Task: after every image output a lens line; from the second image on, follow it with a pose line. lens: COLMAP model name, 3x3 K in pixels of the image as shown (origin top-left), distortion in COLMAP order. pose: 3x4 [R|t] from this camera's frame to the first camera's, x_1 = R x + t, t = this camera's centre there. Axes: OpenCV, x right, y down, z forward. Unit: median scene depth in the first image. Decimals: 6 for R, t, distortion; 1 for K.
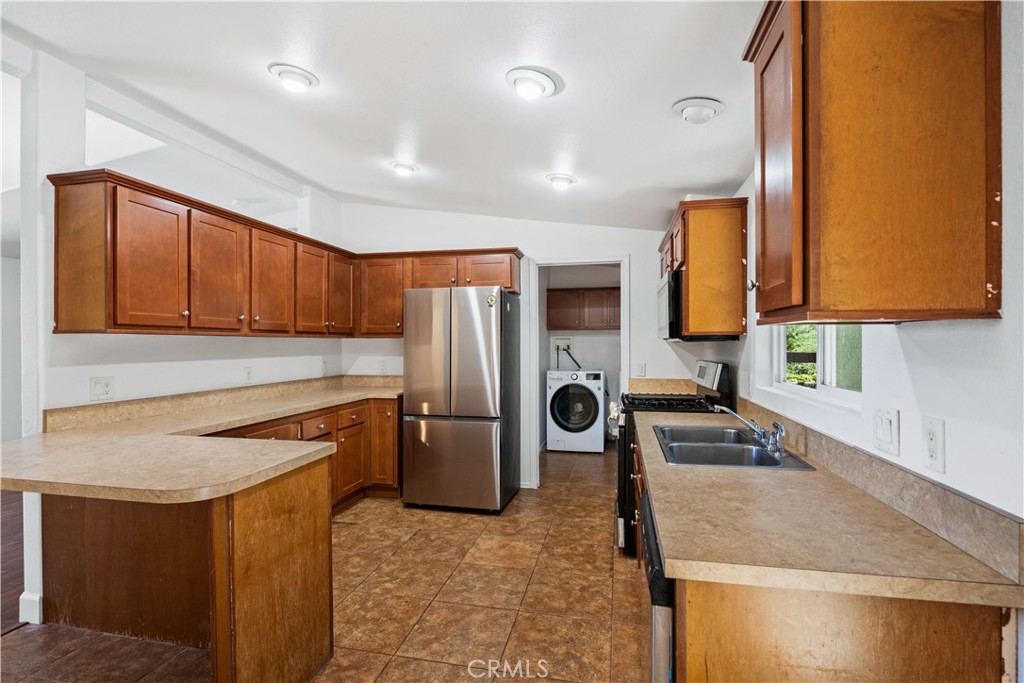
lens RADIAL K [[496.5, 0, 512.4], [0, 496.5, 342.7], [0, 0, 1]] dist [-0.001071, 0.000002]
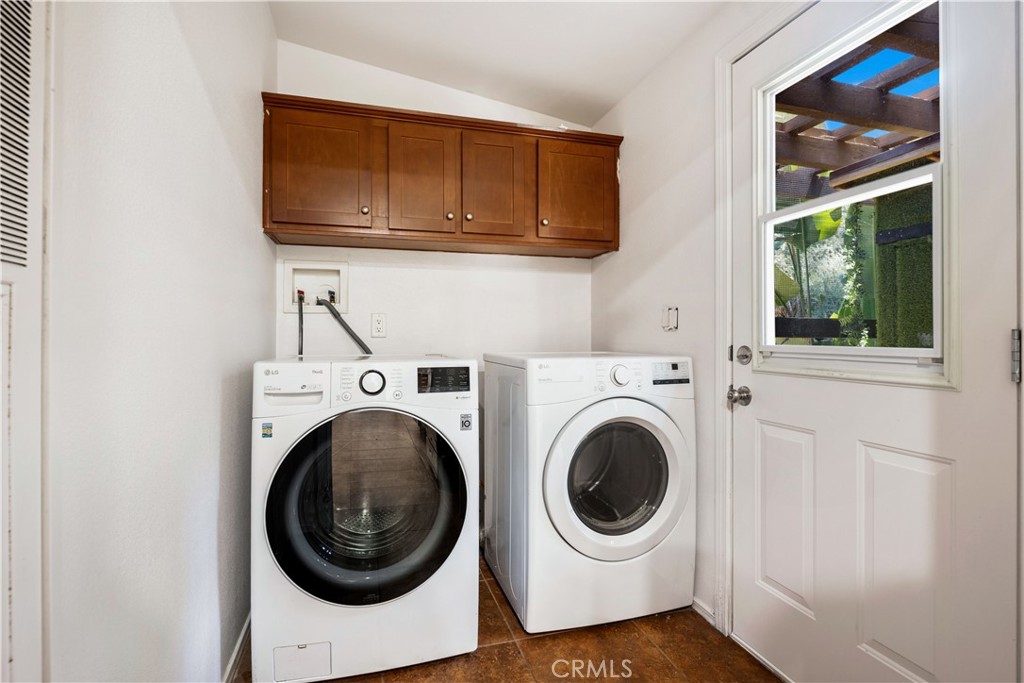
lens RADIAL K [[496.5, 0, 514.7], [0, 496.5, 338.5], [0, 0, 1]] dist [-0.001071, 0.000002]
pose [[0.875068, 0.004803, 0.483976, 0.062259], [-0.005488, 0.999985, -0.000002, 0.043337], [-0.483969, -0.002654, 0.875081, 0.705989]]
